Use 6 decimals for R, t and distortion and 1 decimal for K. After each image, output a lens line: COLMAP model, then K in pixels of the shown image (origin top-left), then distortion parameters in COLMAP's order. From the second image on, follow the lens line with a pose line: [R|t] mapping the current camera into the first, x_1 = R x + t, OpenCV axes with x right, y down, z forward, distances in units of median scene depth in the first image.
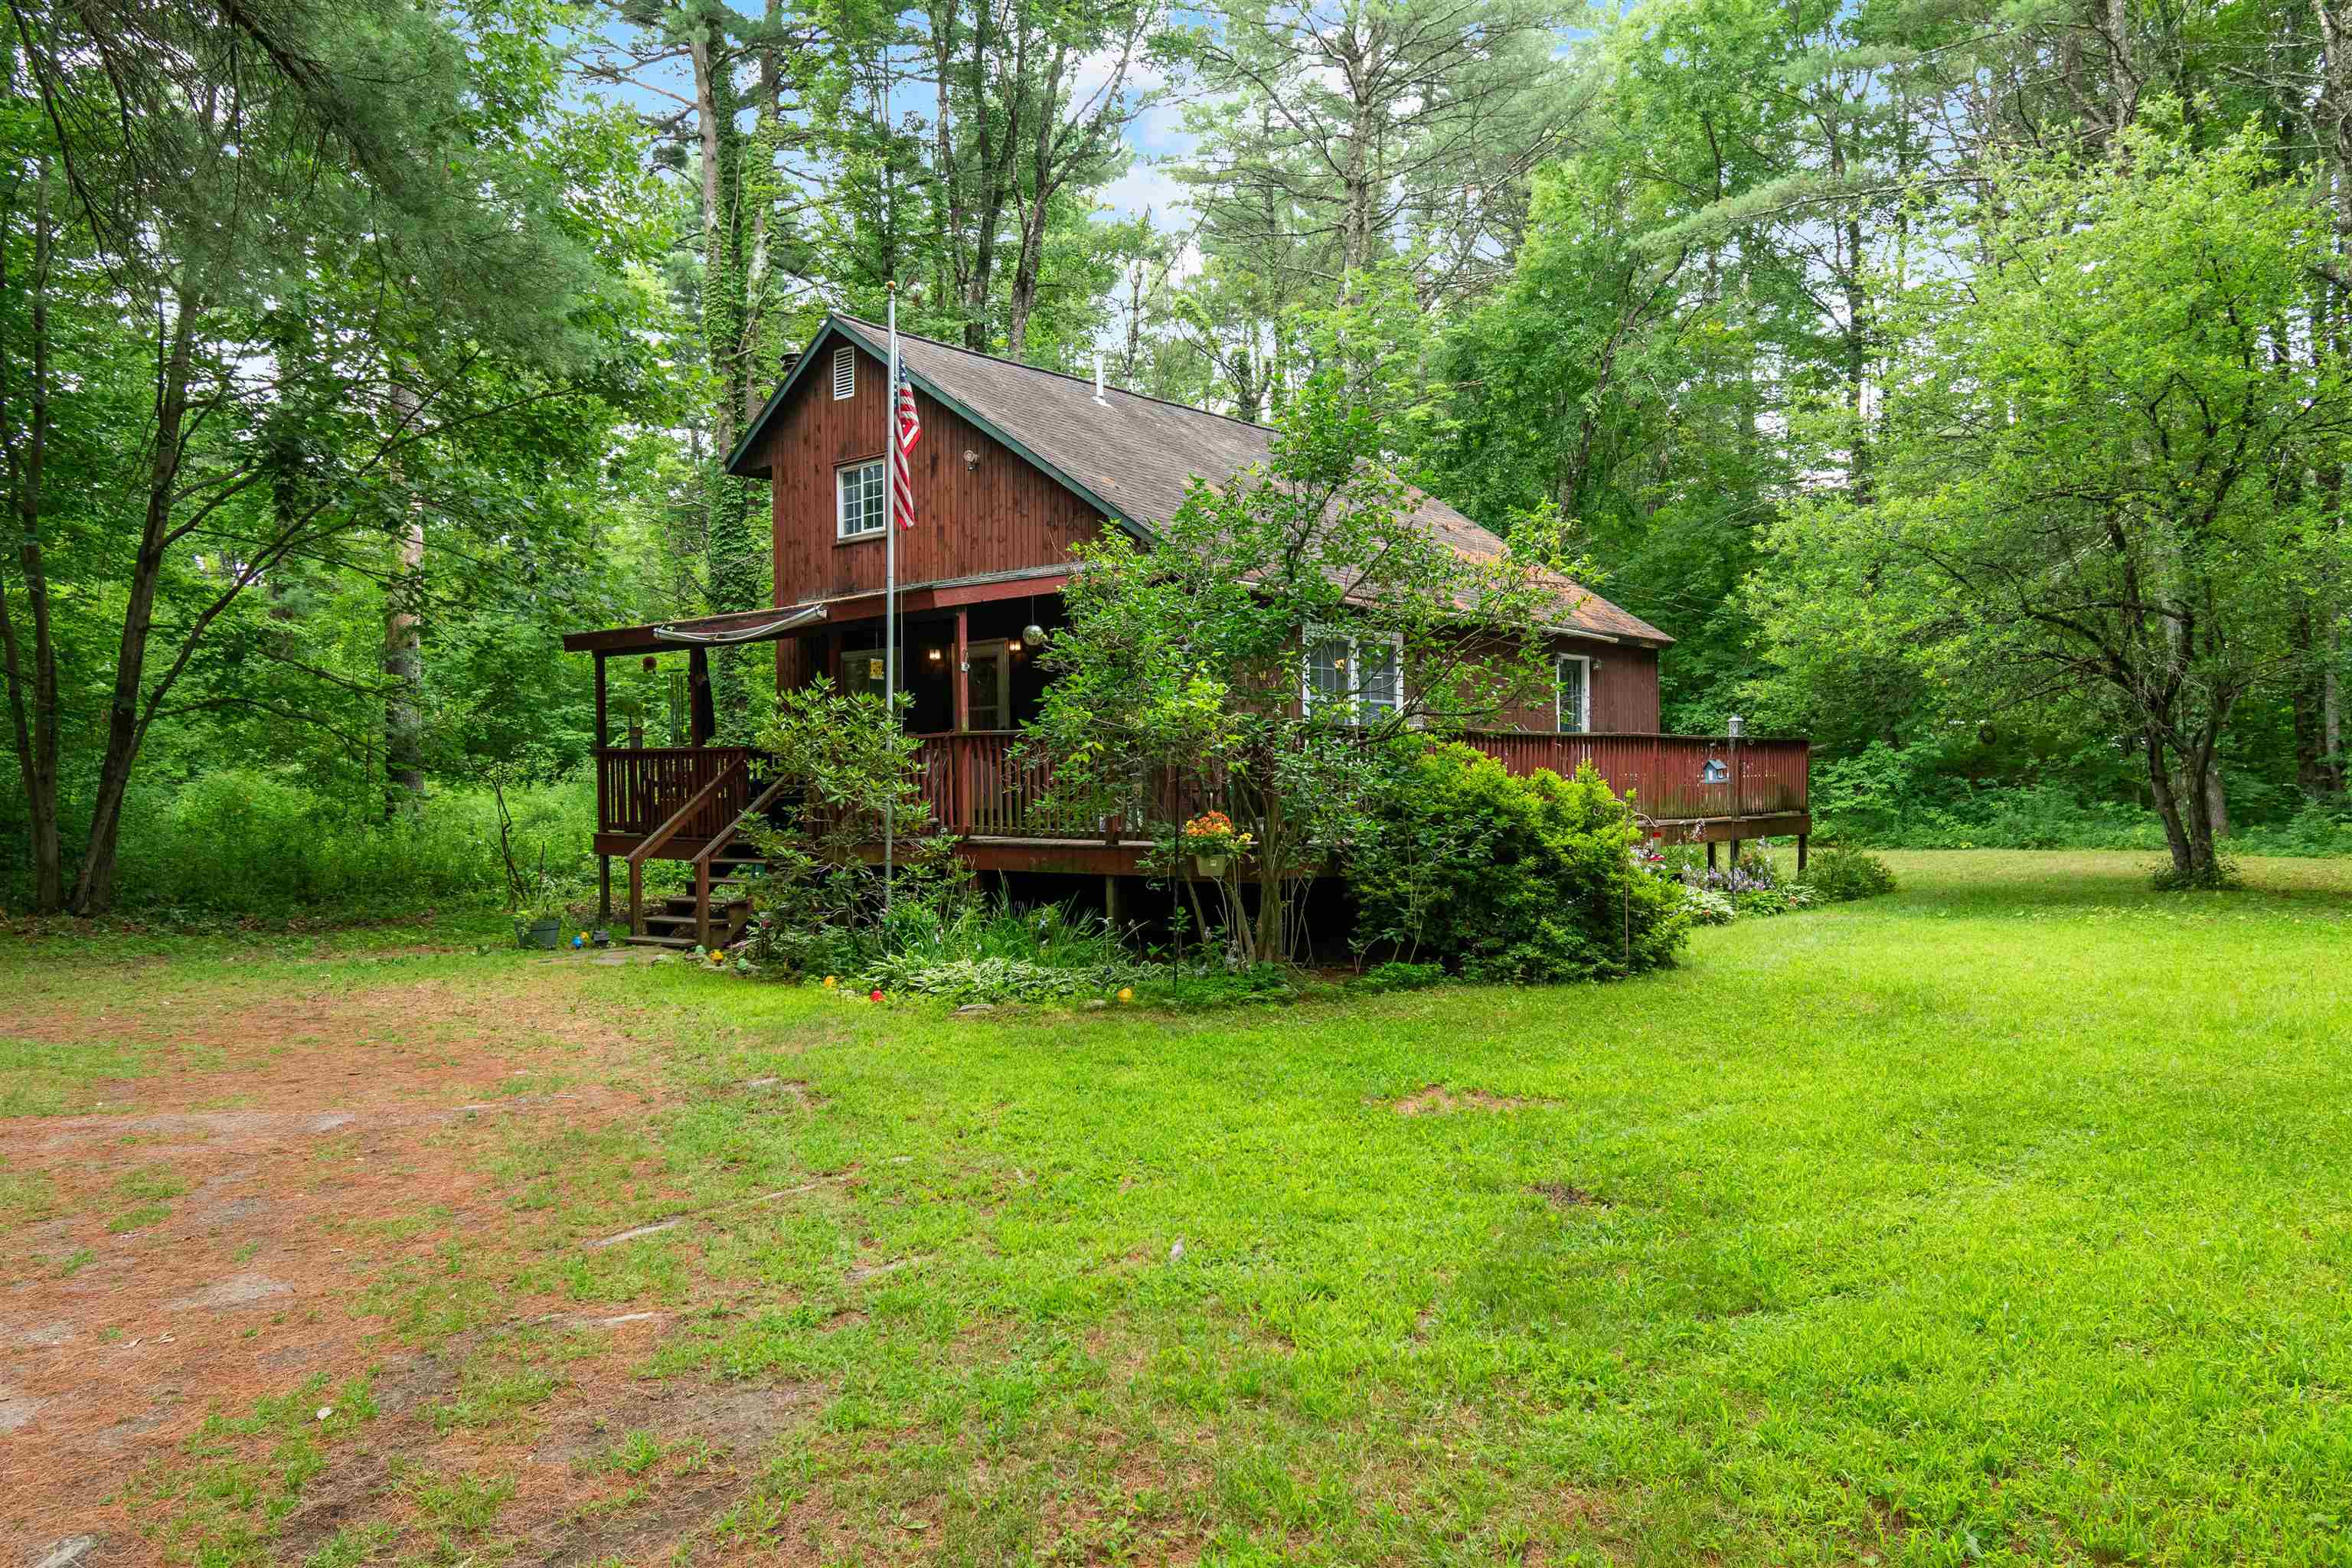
lens RADIAL K [[1649.5, 0, 1173.4], [0, 1649.5, 778.9], [0, 0, 1]] dist [-0.013814, 0.001316]
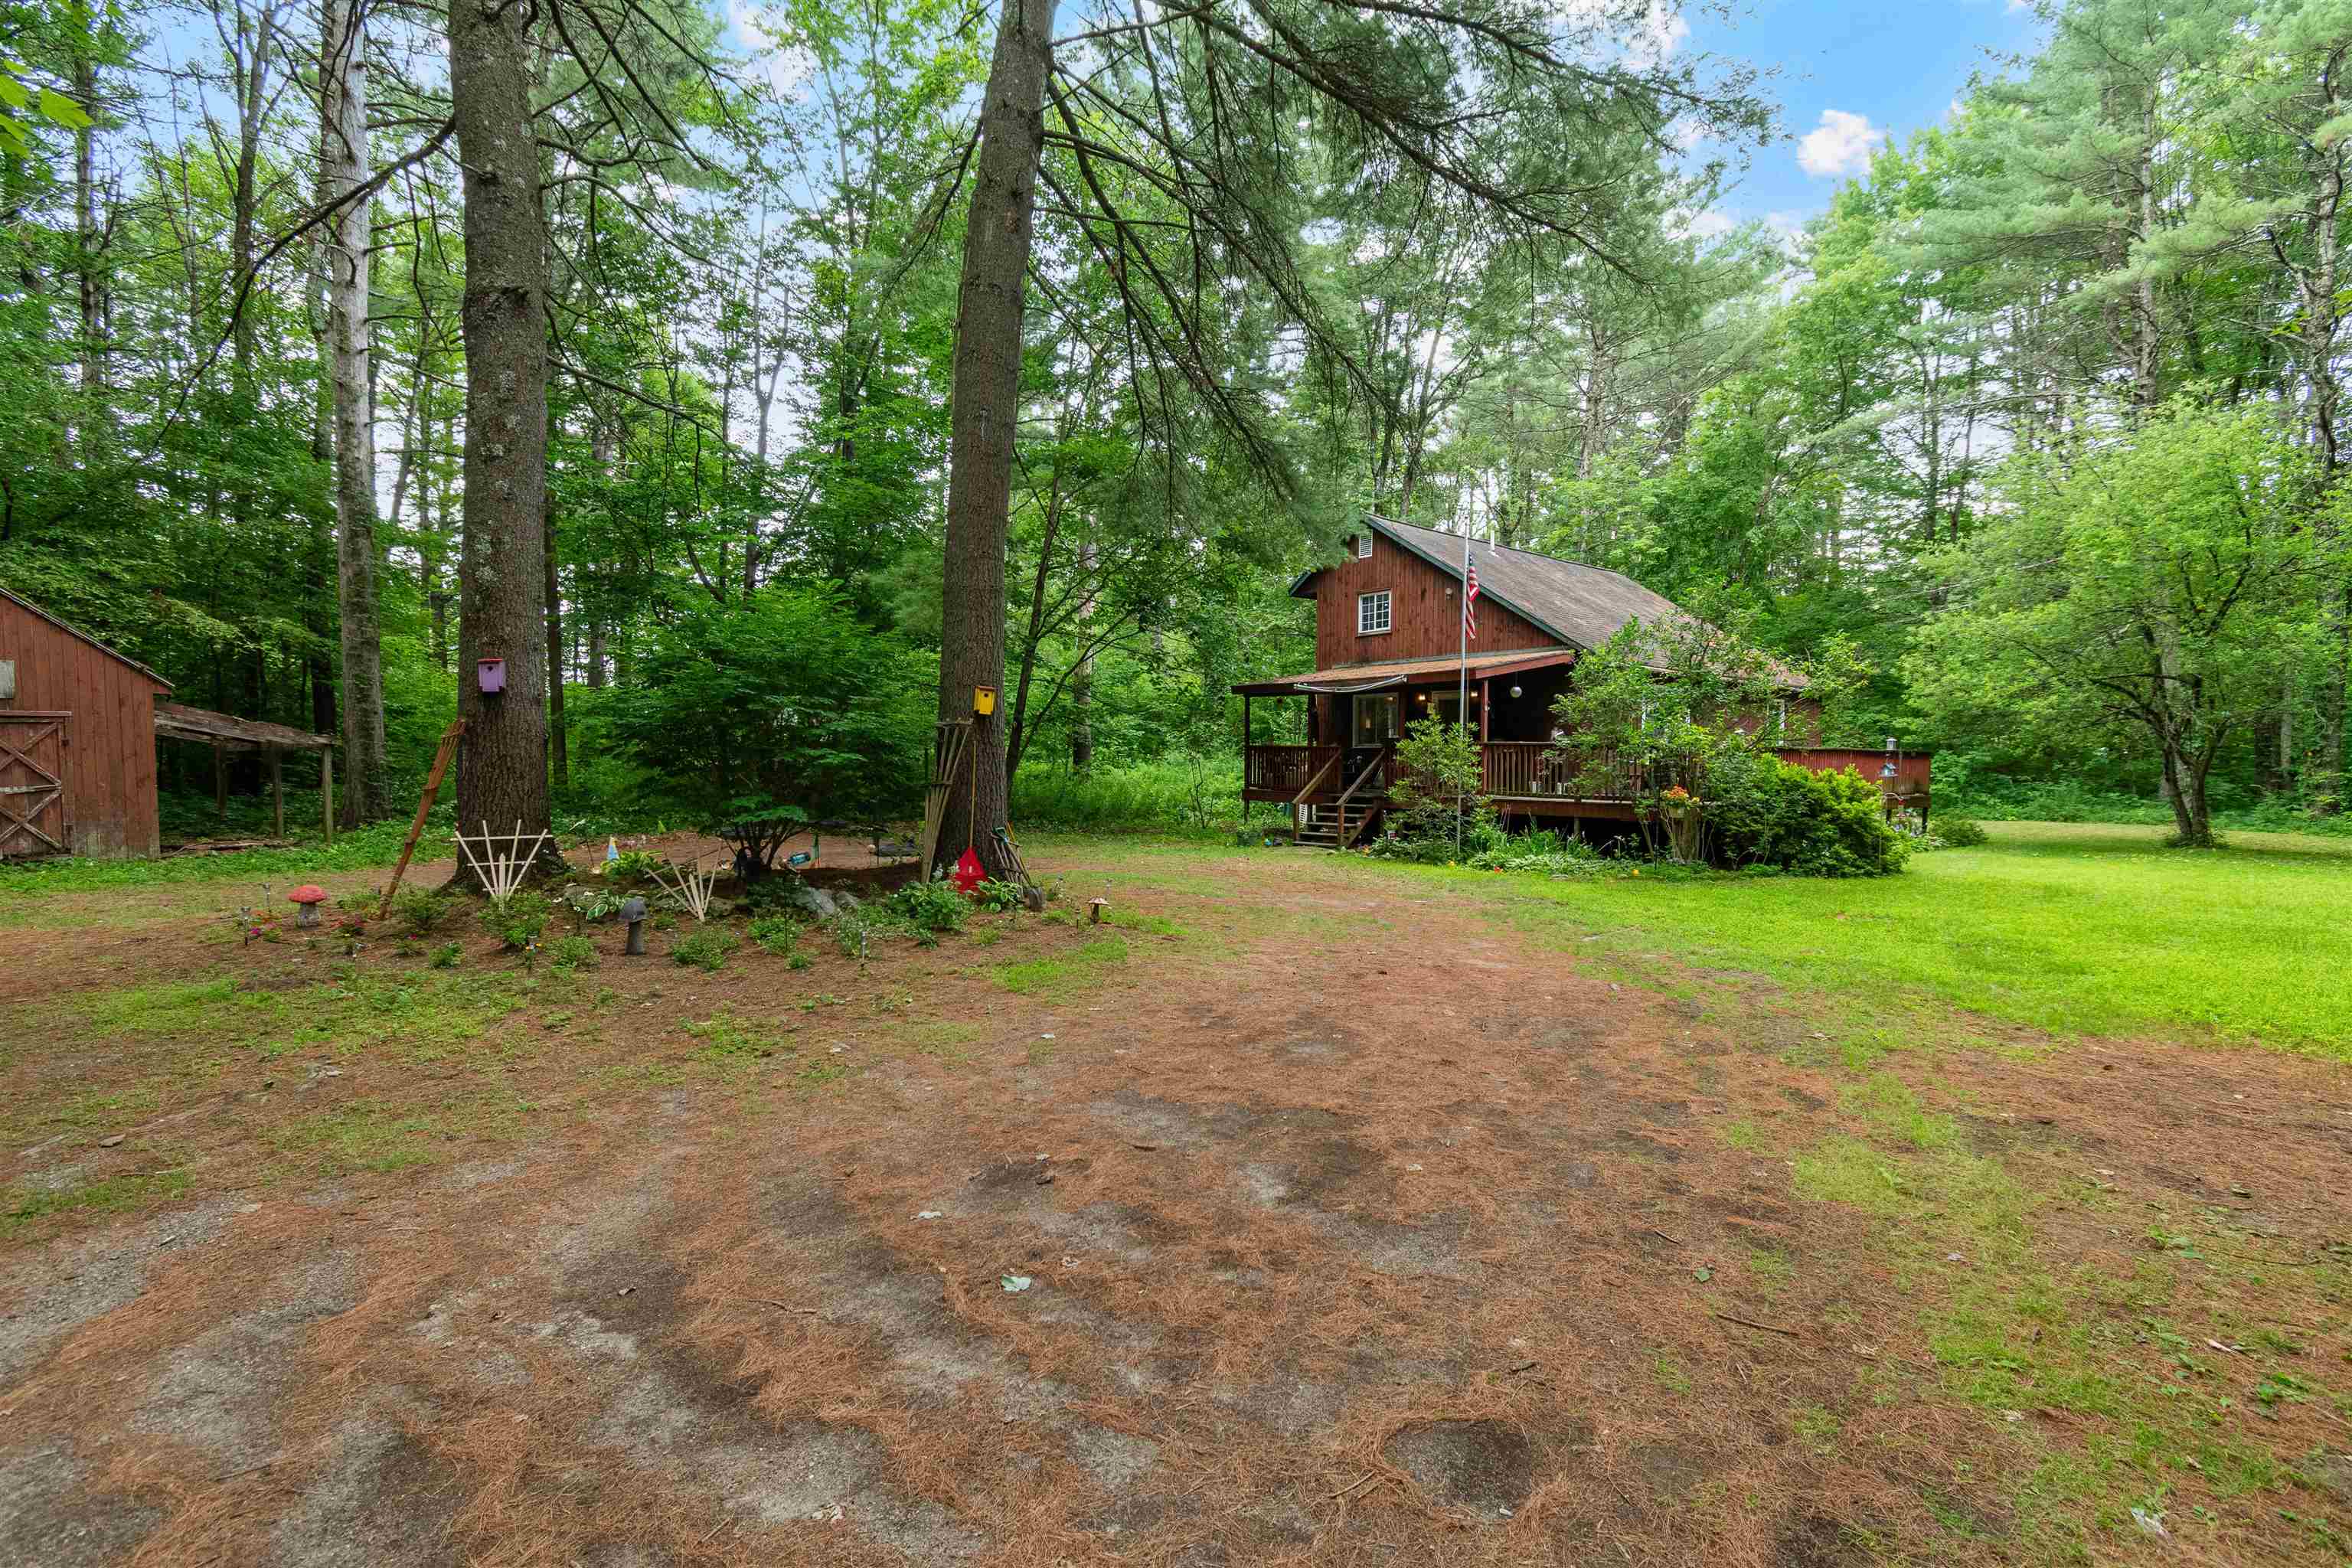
lens RADIAL K [[1085.1, 0, 1180.1], [0, 1085.1, 775.4], [0, 0, 1]] dist [0.000852, 0.000103]
pose [[0.985428, 0.023667, -0.168438, -0.206396], [-0.021127, 0.999635, 0.016858, -0.002291], [0.168776, -0.013053, 0.985568, -0.255595]]
